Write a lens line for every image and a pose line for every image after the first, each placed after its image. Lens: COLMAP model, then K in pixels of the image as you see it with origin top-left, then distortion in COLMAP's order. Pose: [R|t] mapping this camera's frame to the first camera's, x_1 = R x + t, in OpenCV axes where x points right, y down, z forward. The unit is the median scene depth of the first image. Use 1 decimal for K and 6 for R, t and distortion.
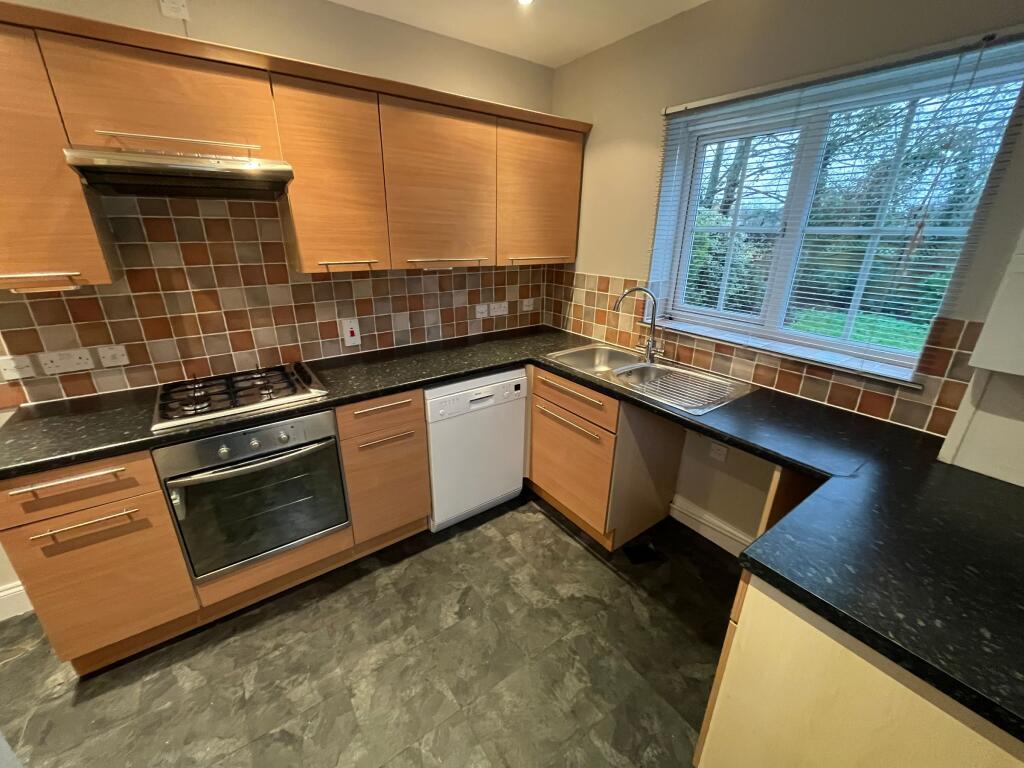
lens RADIAL K [[413.5, 0, 507.4], [0, 413.5, 379.9], [0, 0, 1]] dist [-0.001618, -0.000297]
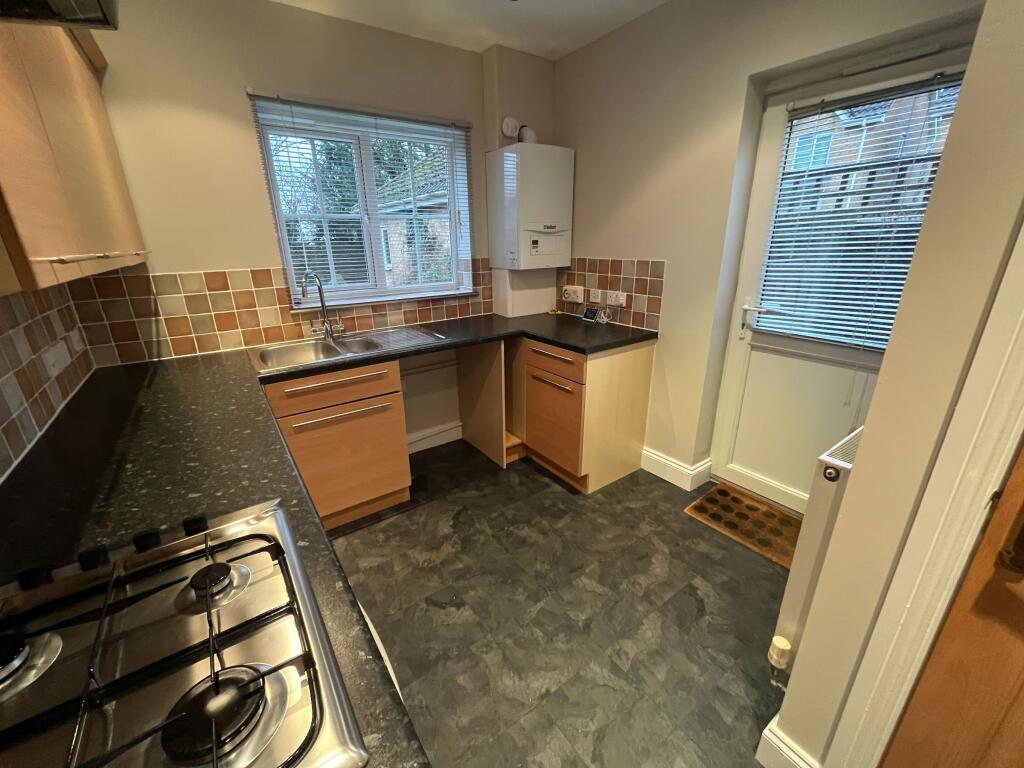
lens RADIAL K [[413.5, 0, 507.4], [0, 413.5, 379.9], [0, 0, 1]] dist [-0.001618, -0.000297]
pose [[0.002830, -0.337310, 0.941389, -0.801339], [0.360128, 0.878572, 0.313719, -0.146692], [-0.932899, 0.338132, 0.123962, 0.573407]]
